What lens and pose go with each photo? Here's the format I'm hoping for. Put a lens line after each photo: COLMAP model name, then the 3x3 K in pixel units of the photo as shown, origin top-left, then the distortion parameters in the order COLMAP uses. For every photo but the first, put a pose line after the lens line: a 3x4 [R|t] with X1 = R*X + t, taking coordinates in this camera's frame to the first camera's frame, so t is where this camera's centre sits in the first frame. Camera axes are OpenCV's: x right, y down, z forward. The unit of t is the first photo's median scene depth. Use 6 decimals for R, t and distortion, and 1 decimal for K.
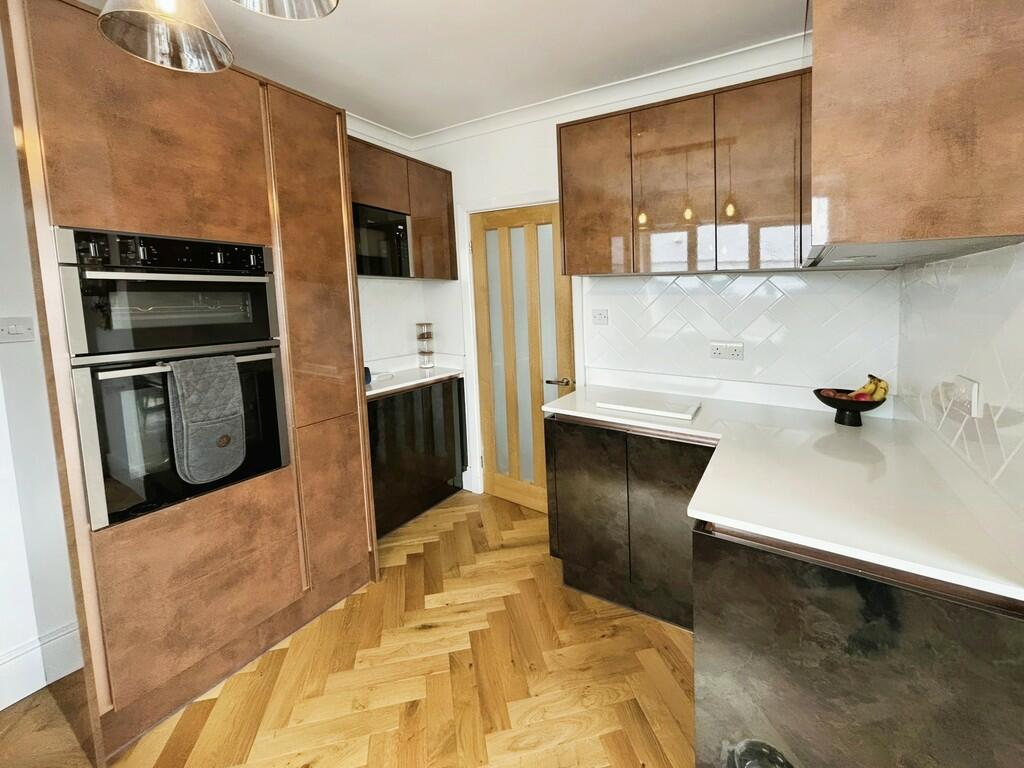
lens RADIAL K [[422.0, 0, 508.0], [0, 422.0, 350.2], [0, 0, 1]] dist [0.003903, -0.001338]
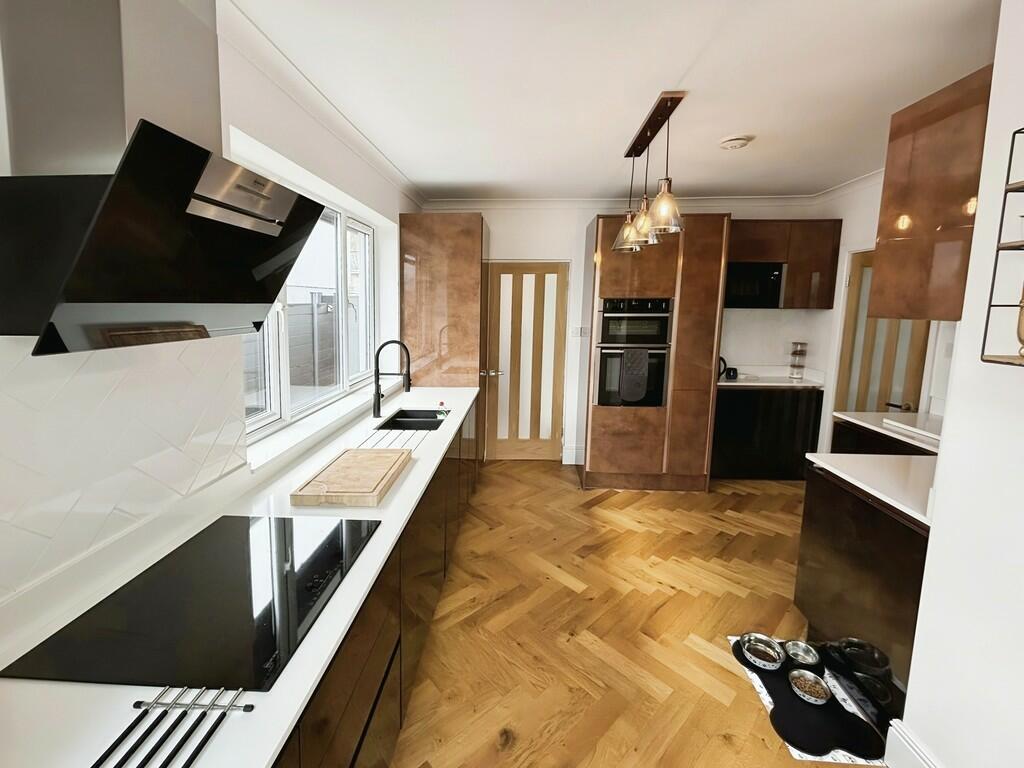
lens RADIAL K [[422.0, 0, 507.1], [0, 422.0, 381.3], [0, 0, 1]] dist [0.003903, -0.001338]
pose [[0.491214, 0.166631, -0.854952, 0.788858], [-0.115854, 0.985309, 0.125473, -0.012410], [0.863300, 0.037415, 0.503303, -0.649460]]
